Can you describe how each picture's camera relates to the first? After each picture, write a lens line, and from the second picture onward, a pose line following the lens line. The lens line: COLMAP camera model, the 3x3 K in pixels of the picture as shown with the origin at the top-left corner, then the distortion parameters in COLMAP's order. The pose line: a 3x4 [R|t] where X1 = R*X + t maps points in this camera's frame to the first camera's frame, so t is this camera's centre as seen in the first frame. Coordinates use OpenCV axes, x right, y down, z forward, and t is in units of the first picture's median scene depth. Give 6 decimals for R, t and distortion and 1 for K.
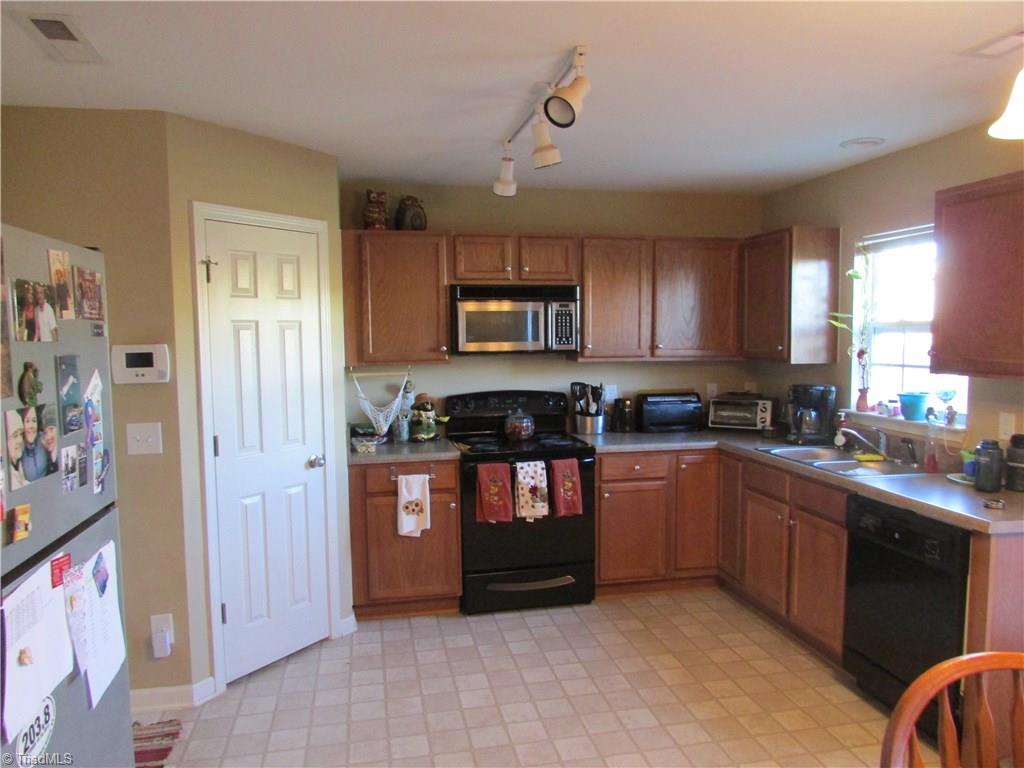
lens RADIAL K [[736.6, 0, 515.8], [0, 736.6, 379.7], [0, 0, 1]] dist [-0.017690, 0.002118]
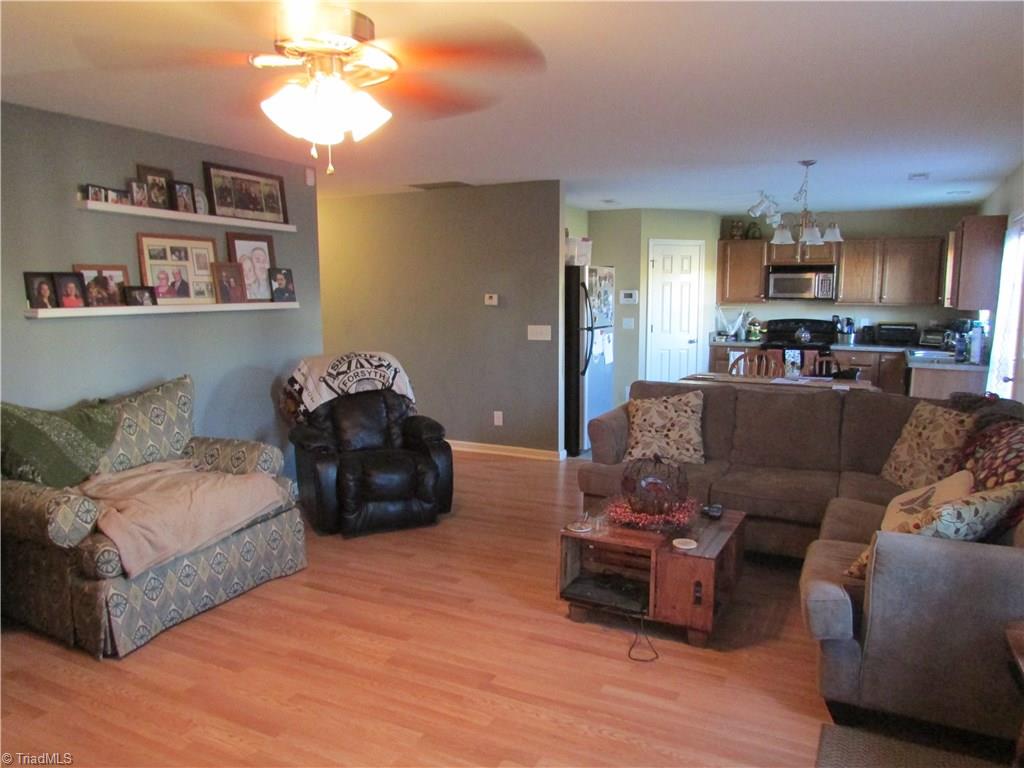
lens RADIAL K [[736.6, 0, 515.6], [0, 736.6, 383.9], [0, 0, 1]] dist [-0.017690, 0.002118]
pose [[0.778692, 0.088814, -0.621088, 0.726194], [-0.051586, 0.995641, 0.077698, 0.086516], [0.625282, -0.028463, 0.779880, -1.157293]]
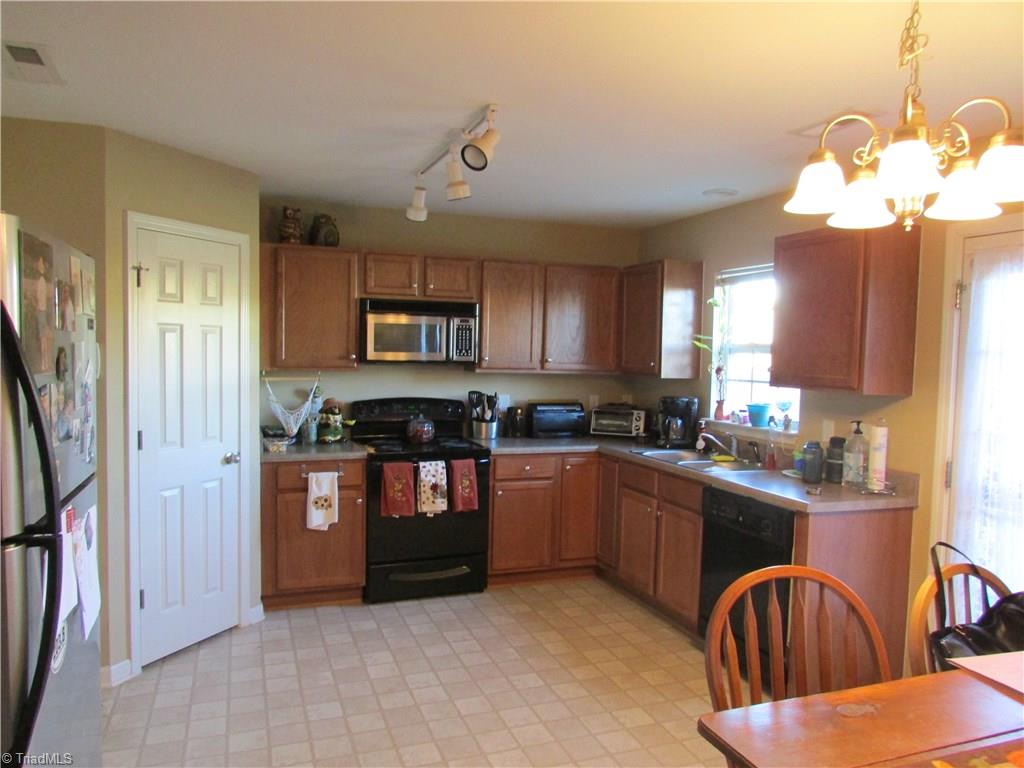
lens RADIAL K [[736.6, 0, 512.7], [0, 736.6, 381.1], [0, 0, 1]] dist [-0.017690, 0.002118]
pose [[0.988404, 0.022966, 0.150099, -0.029109], [-0.019705, 0.999537, -0.023177, 0.014954], [-0.150562, 0.019951, 0.988399, -0.107674]]
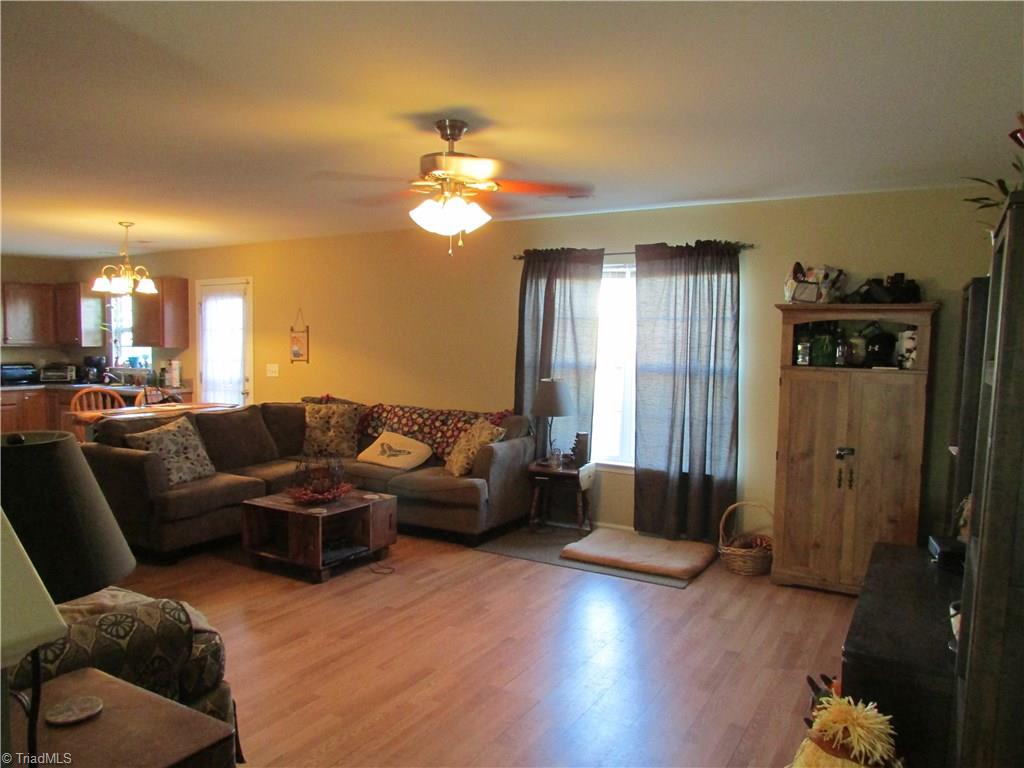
lens RADIAL K [[736.6, 0, 518.7], [0, 736.6, 383.6], [0, 0, 1]] dist [-0.017690, 0.002118]
pose [[0.680670, -0.032436, 0.731872, -0.340443], [0.038585, 0.999220, 0.008399, 0.122876], [-0.731573, 0.022522, 0.681391, -1.446137]]
